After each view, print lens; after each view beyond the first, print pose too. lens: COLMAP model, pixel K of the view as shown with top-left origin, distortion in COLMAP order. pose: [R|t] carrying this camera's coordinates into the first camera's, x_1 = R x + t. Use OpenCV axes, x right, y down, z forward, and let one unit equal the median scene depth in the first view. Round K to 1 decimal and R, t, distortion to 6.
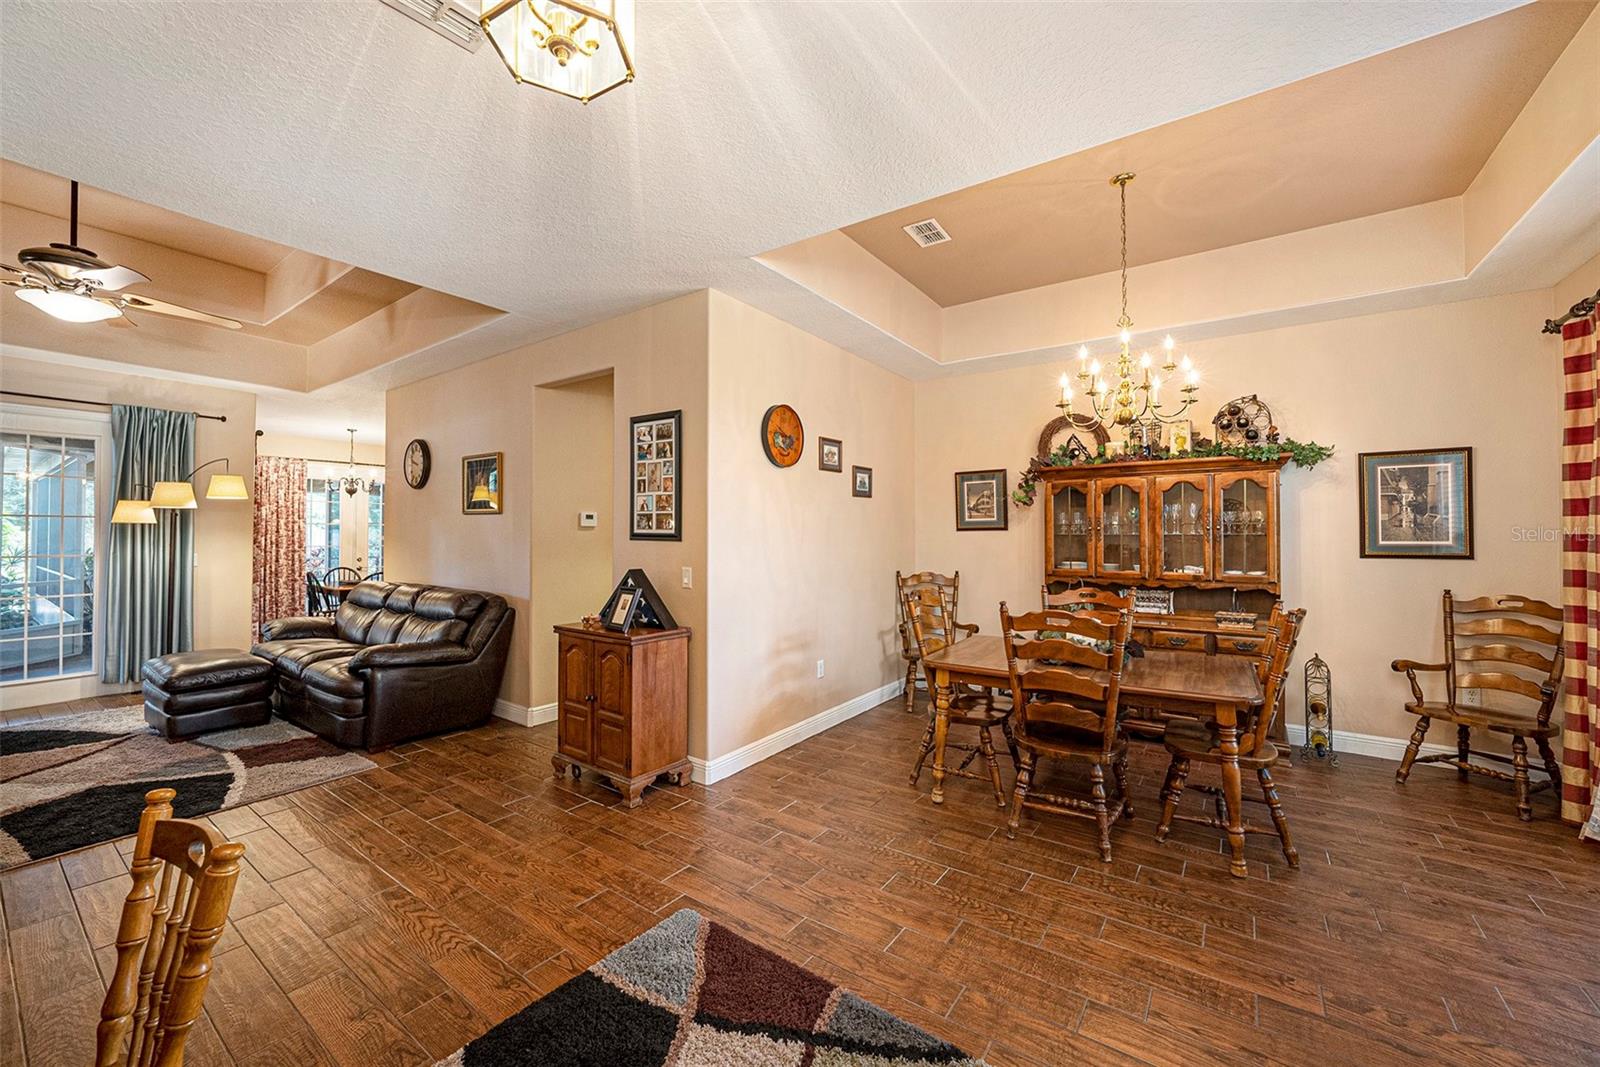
lens RADIAL K [[626.6, 0, 803.7], [0, 626.6, 531.1], [0, 0, 1]] dist [-0.010896, 0.000699]
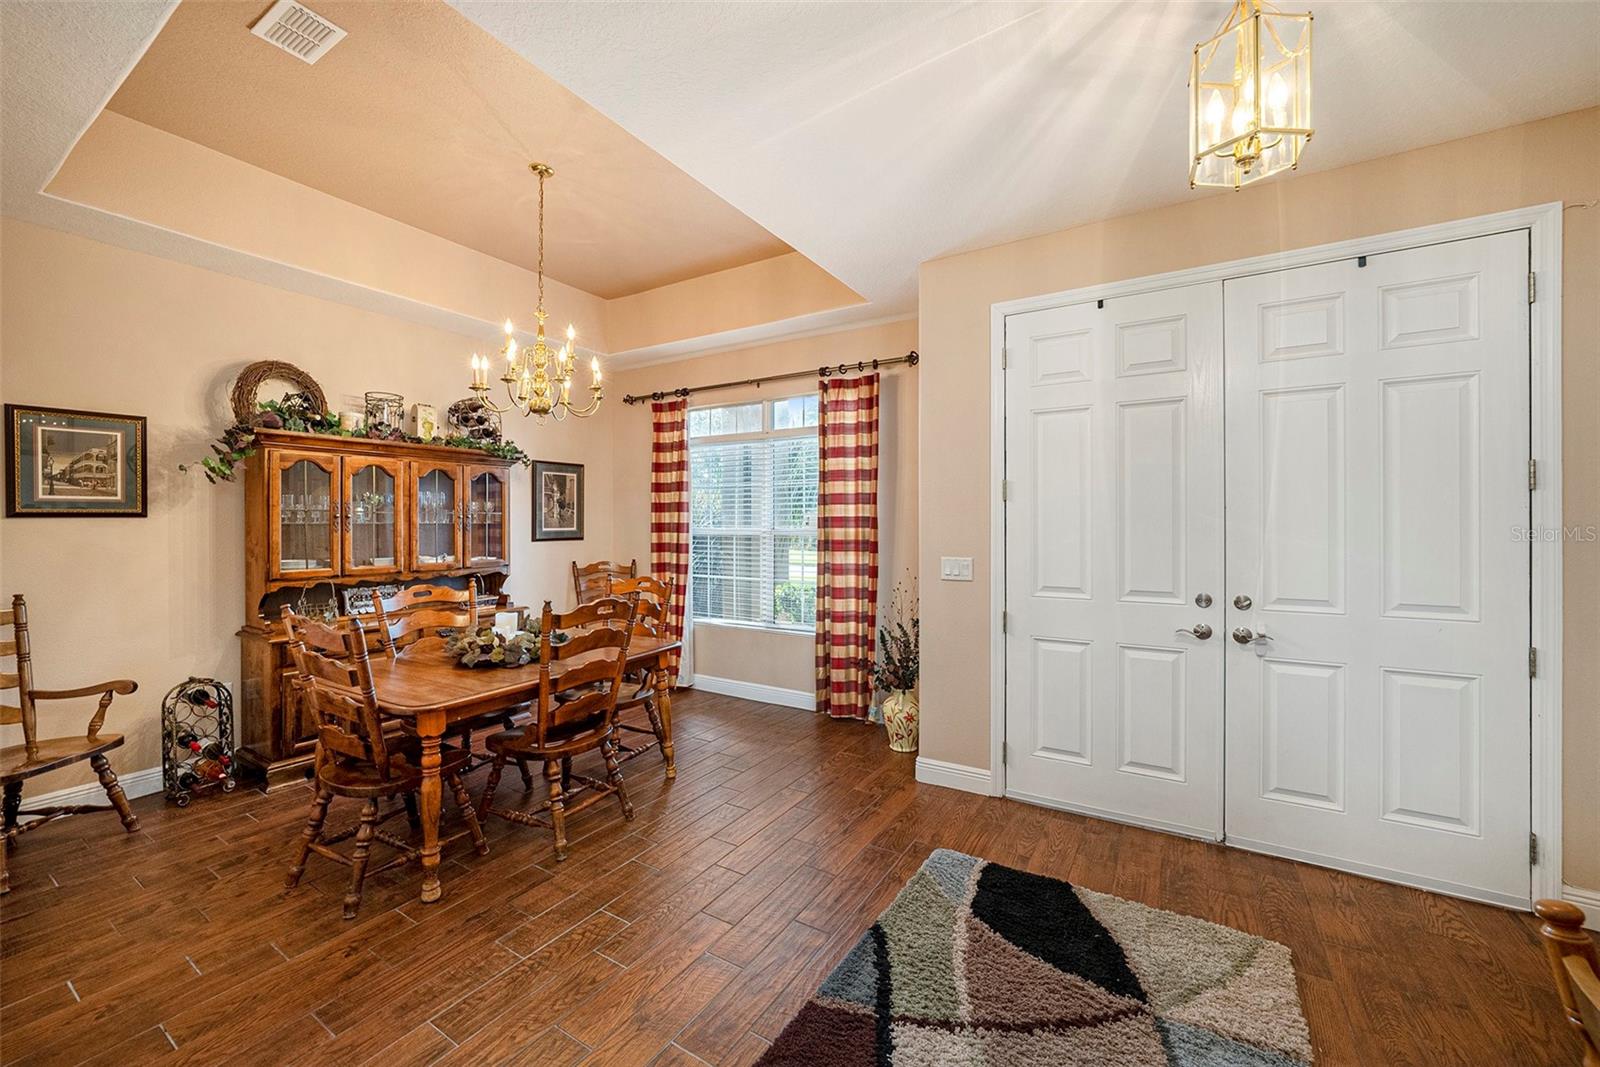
lens RADIAL K [[626.6, 0, 801.7], [0, 626.6, 530.8], [0, 0, 1]] dist [-0.010896, 0.000699]
pose [[-0.069495, -0.012615, 0.997503, -0.439738], [-0.002813, 0.999919, 0.012449, 0.003647], [-0.997578, -0.001941, -0.069525, 0.539874]]
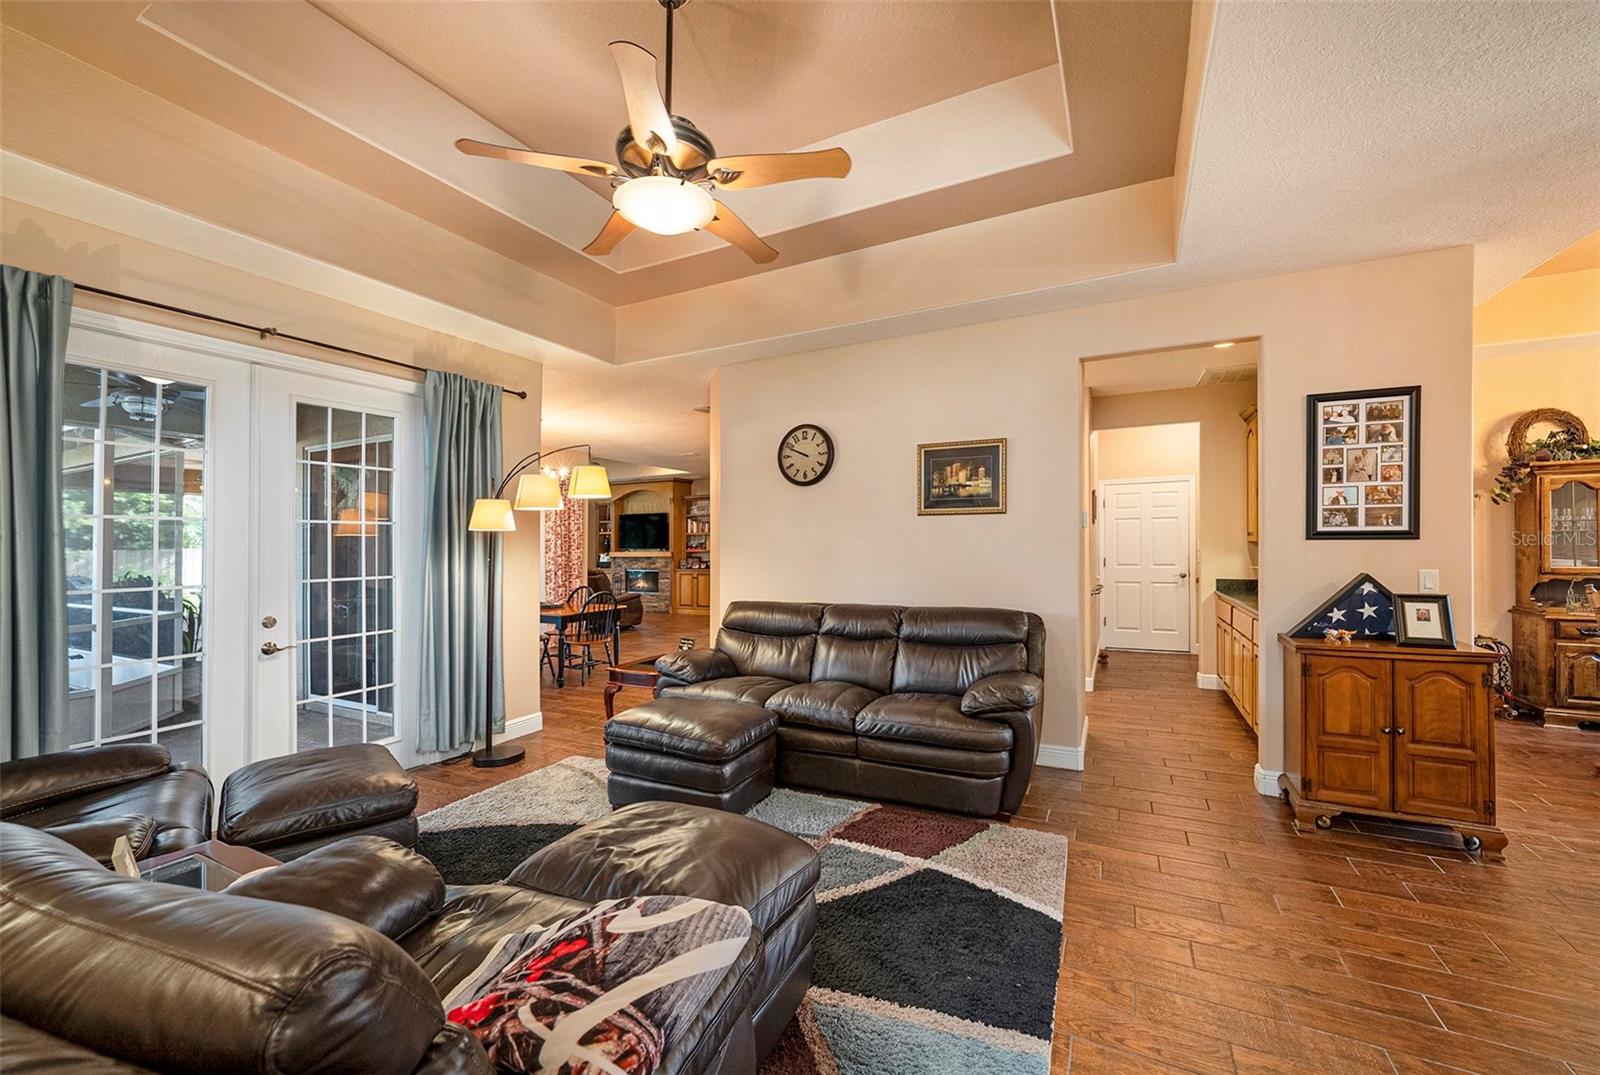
lens RADIAL K [[626.6, 0, 803.5], [0, 626.6, 539.8], [0, 0, 1]] dist [-0.010896, 0.000699]
pose [[0.986567, -0.013252, 0.162819, -1.109512], [0.014445, 0.999877, -0.006145, 0.009693], [-0.162717, 0.008415, 0.986637, 0.288086]]
